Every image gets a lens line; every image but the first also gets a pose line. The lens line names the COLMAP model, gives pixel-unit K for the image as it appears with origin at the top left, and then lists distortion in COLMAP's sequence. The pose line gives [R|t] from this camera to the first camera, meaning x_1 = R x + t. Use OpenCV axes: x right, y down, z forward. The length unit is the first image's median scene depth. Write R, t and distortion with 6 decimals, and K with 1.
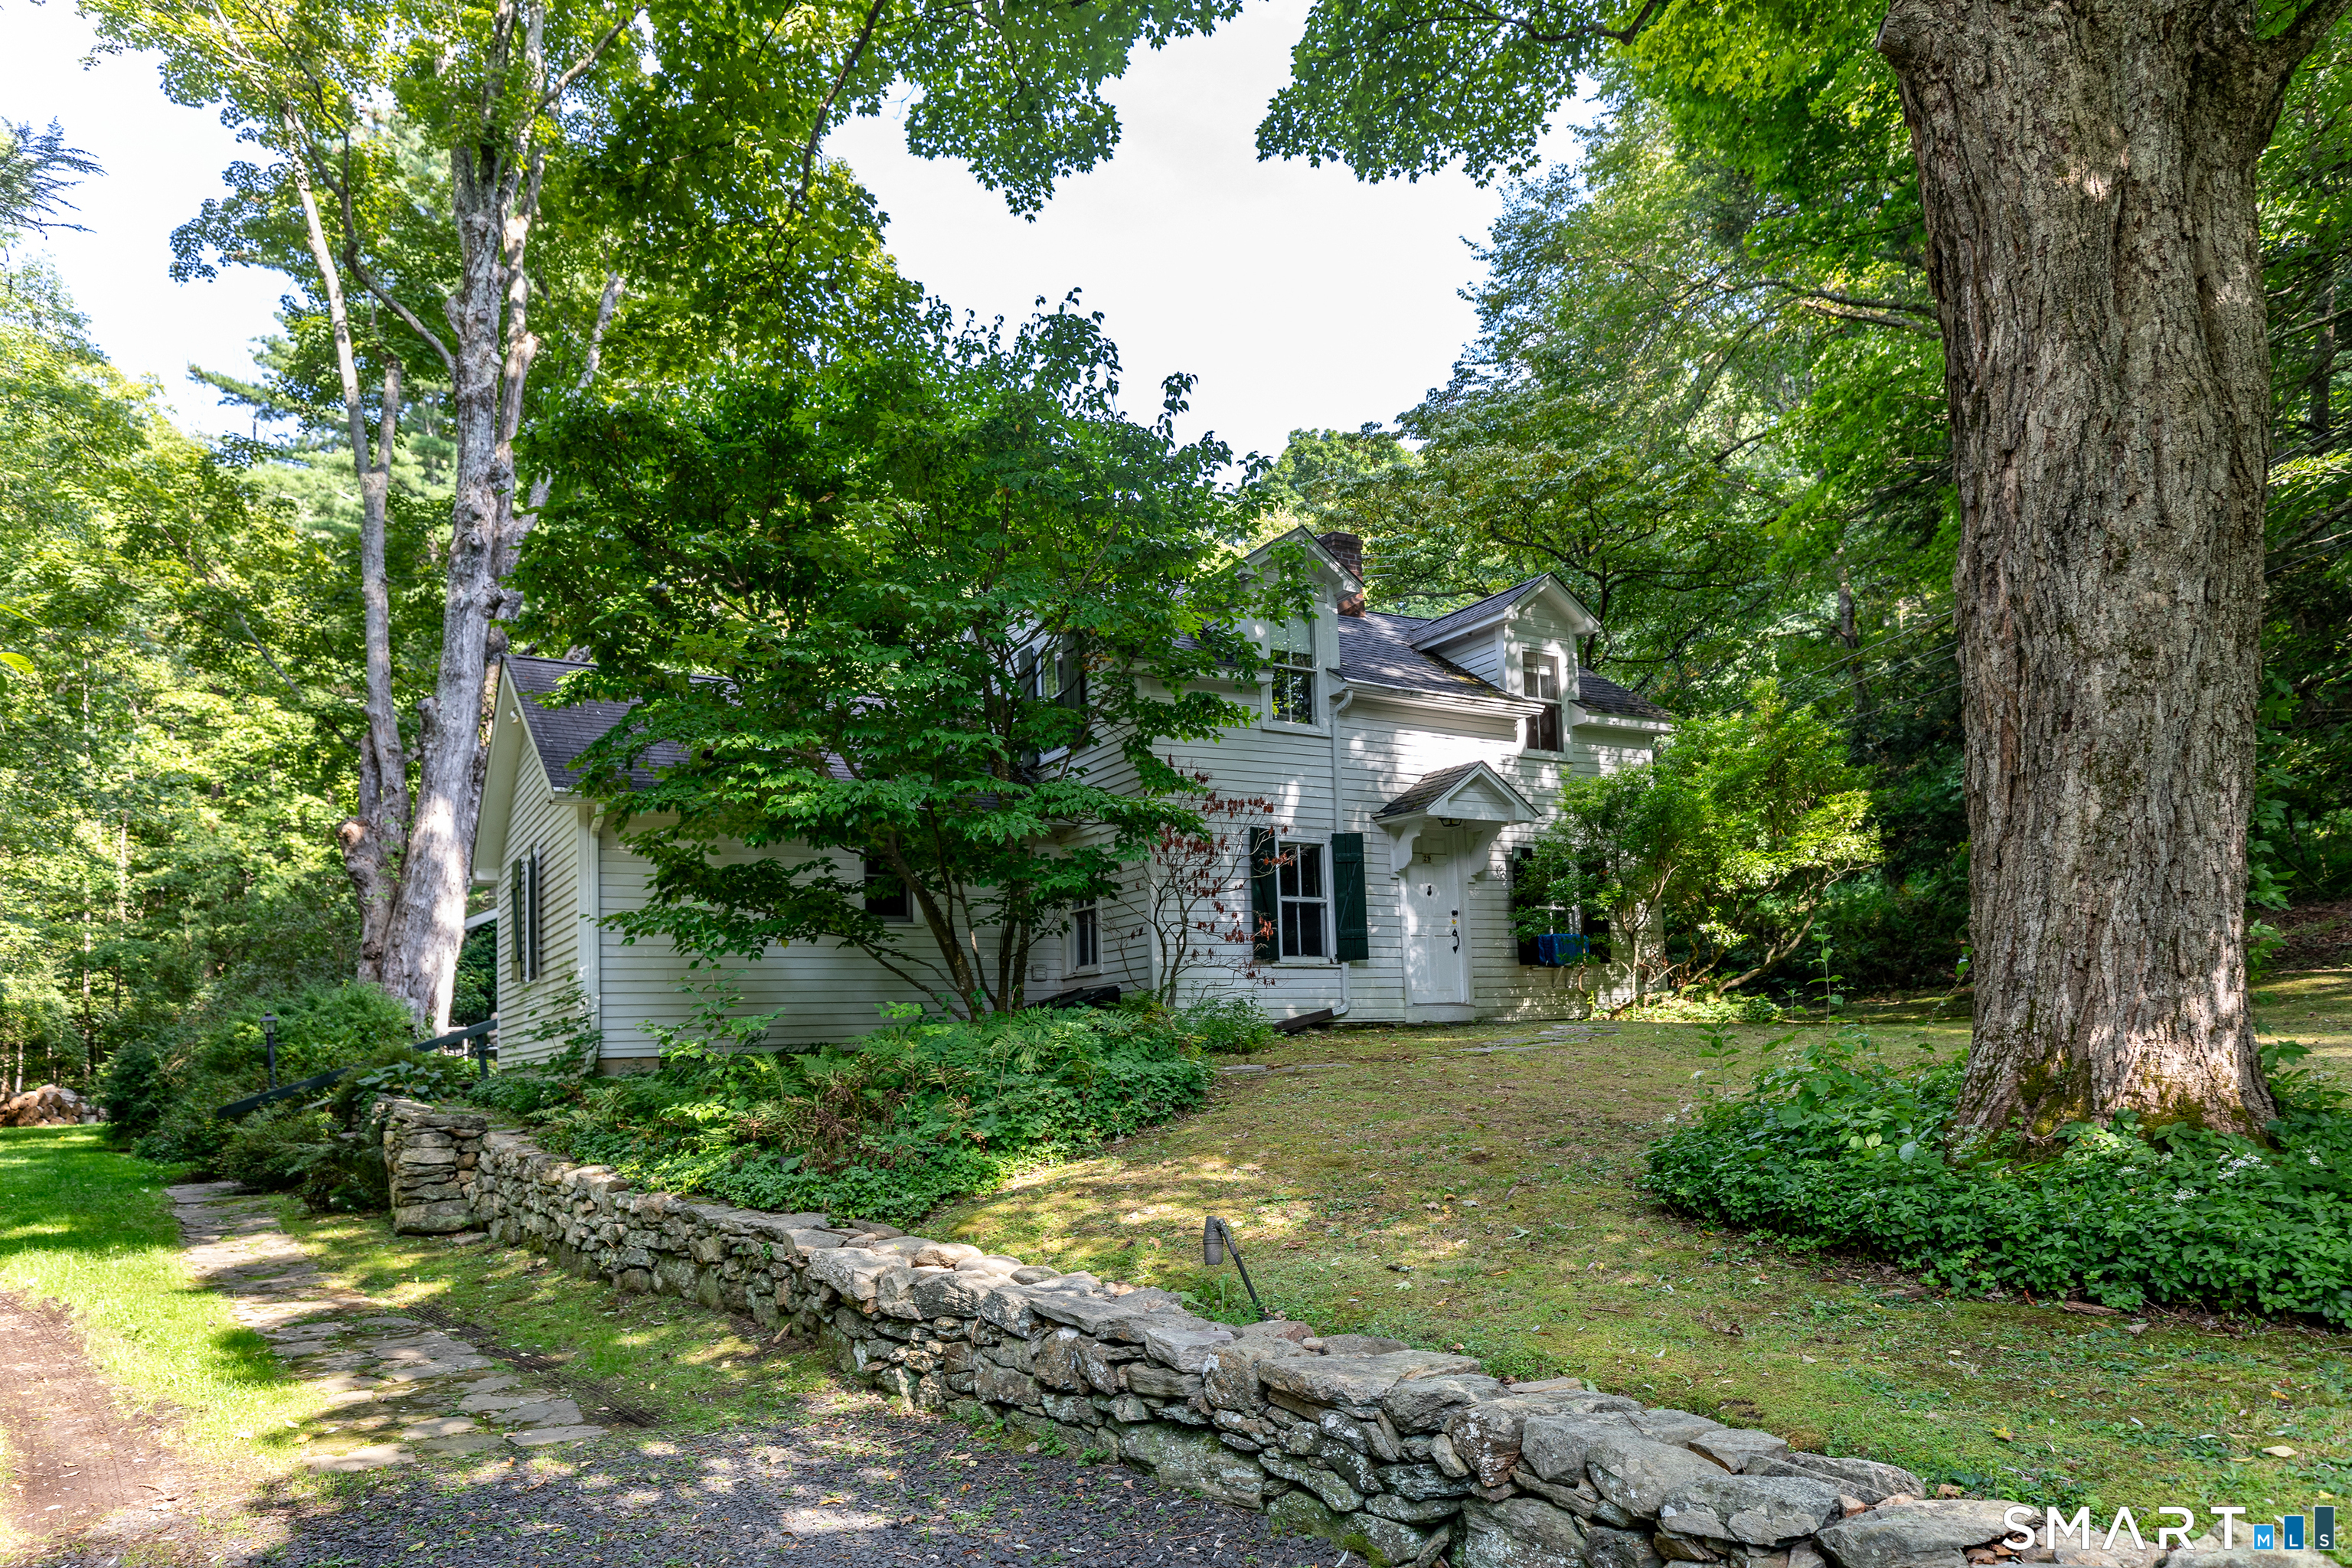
lens RADIAL K [[1468.6, 0, 1176.0], [0, 1468.6, 784.0], [0, 0, 1]] dist [0.040035, 0.000975]
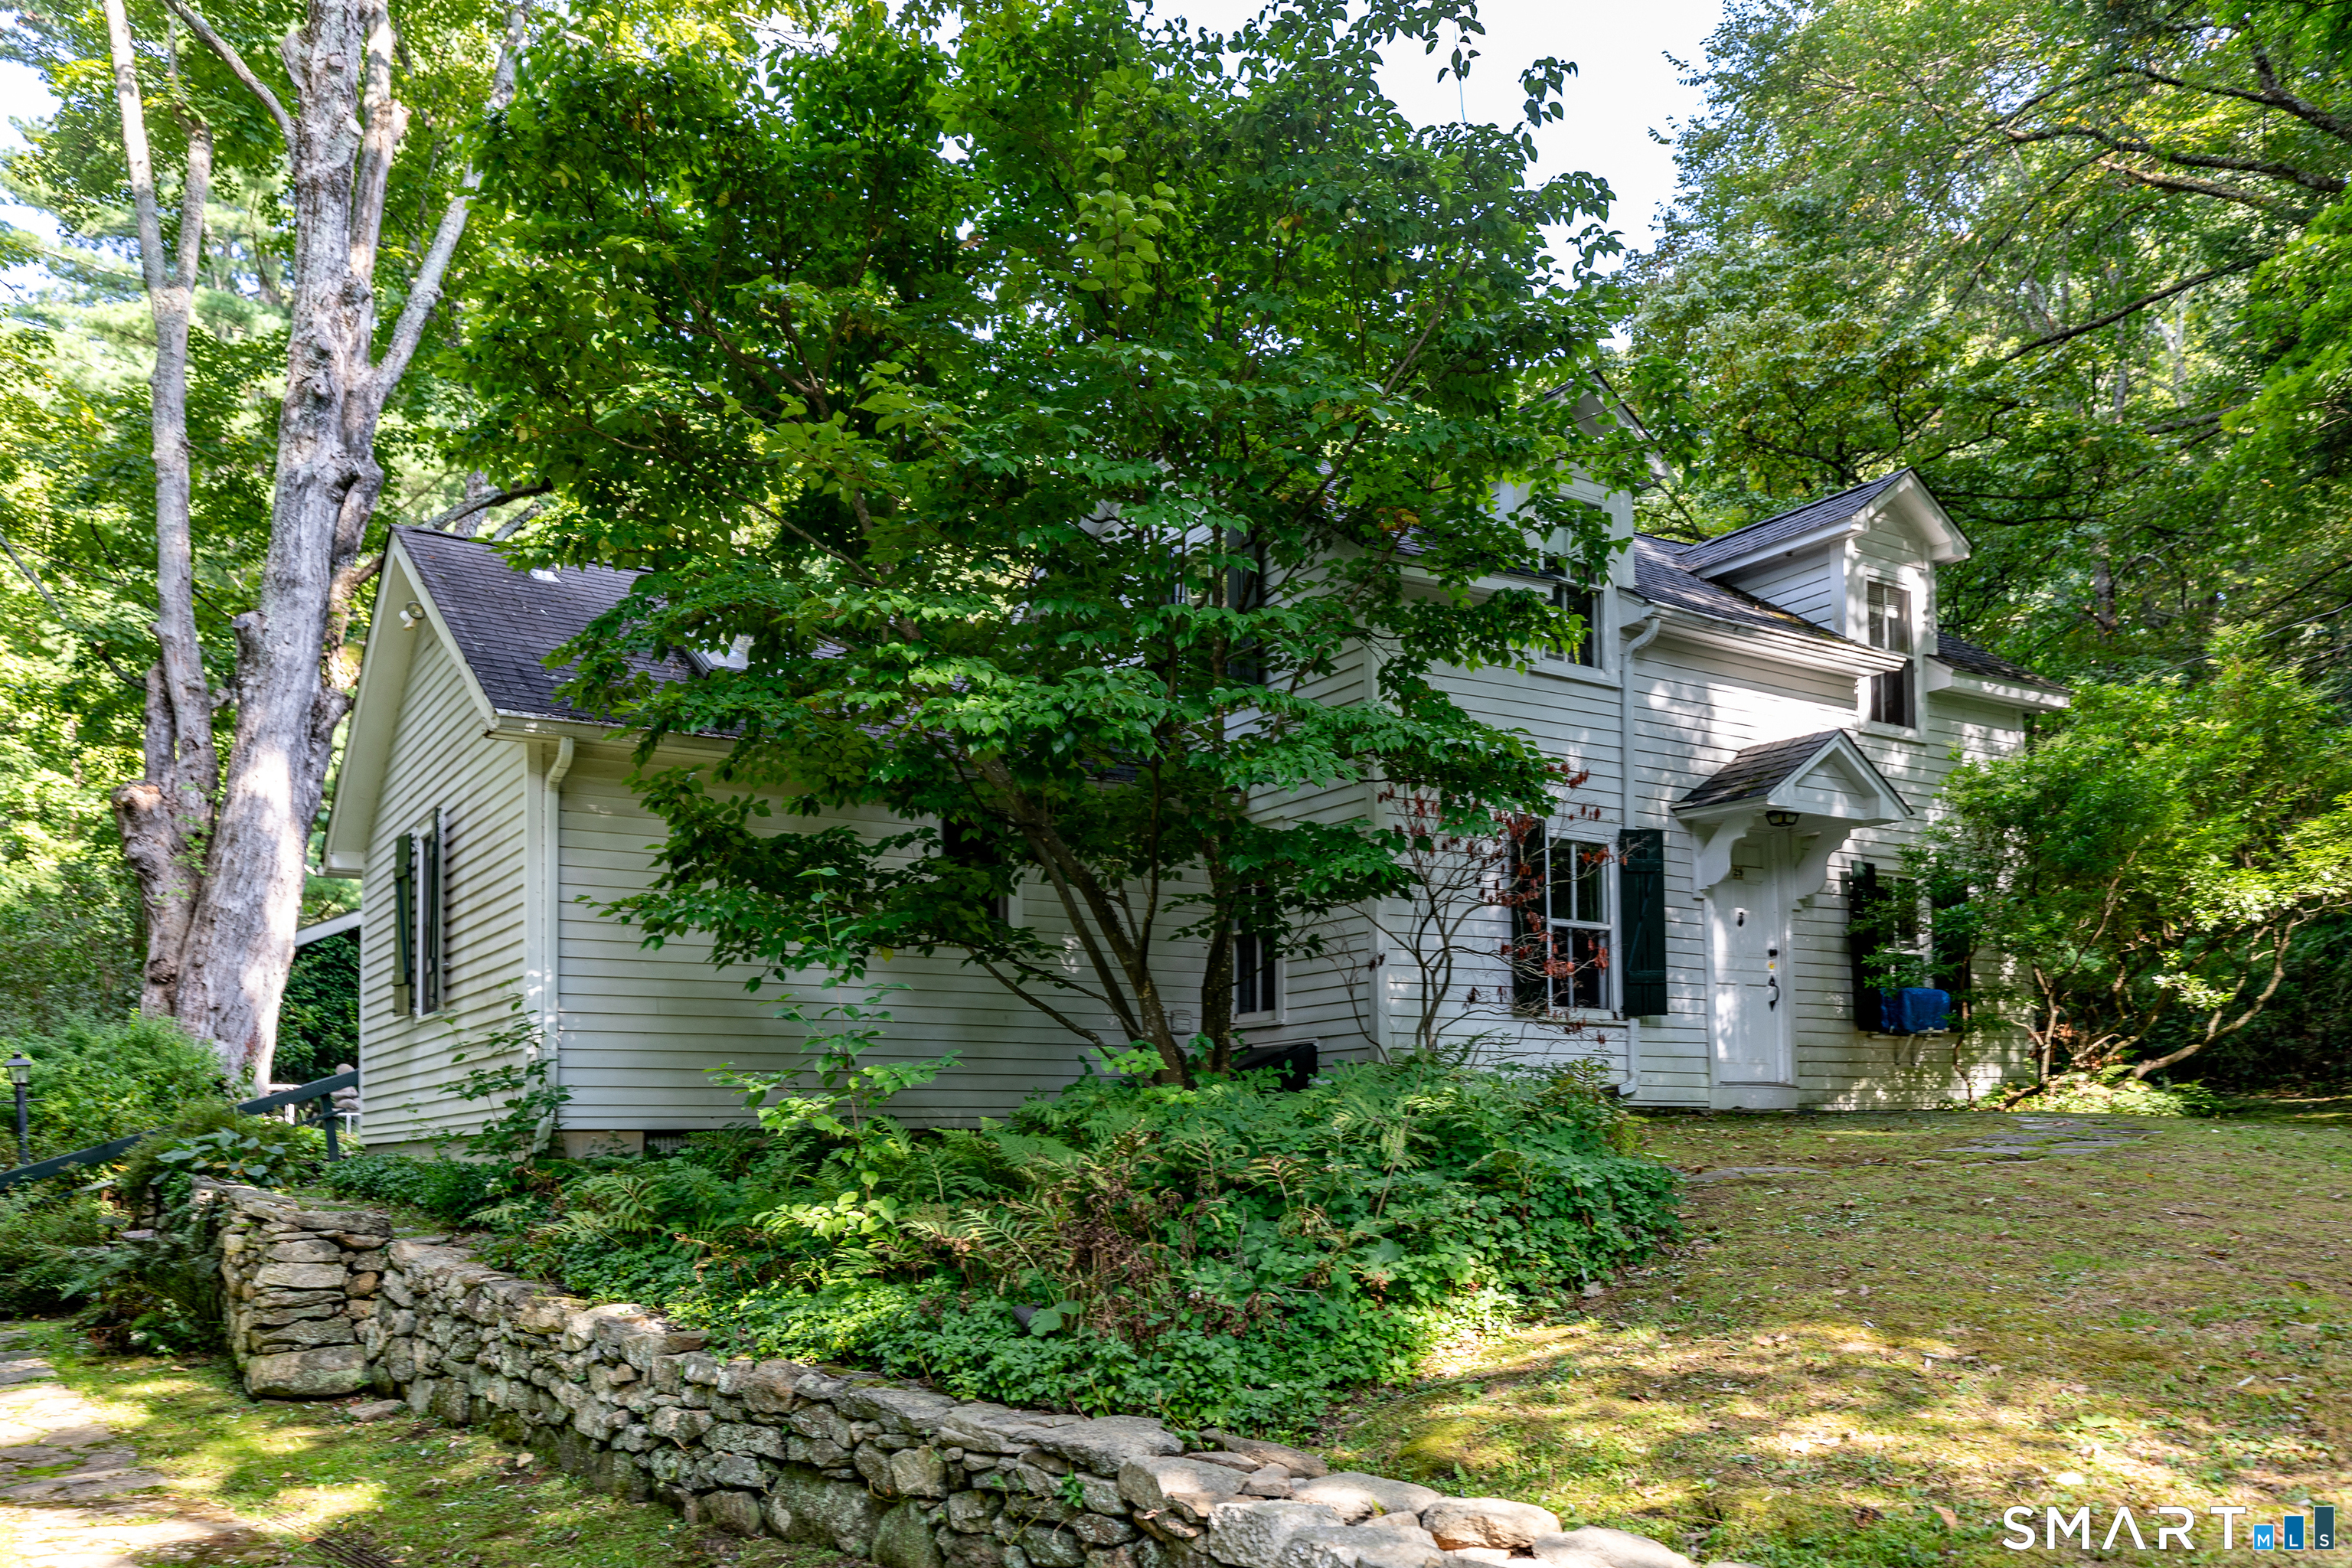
lens RADIAL K [[1804.4, 0, 1176.0], [0, 1804.4, 863.3], [0, 0, 1]] dist [0.042419, -0.014250]
pose [[0.998977, 0.028646, 0.034994, -0.127926], [-0.029500, 0.999273, 0.024144, 0.035216], [-0.034277, -0.025152, 0.999096, 0.168827]]
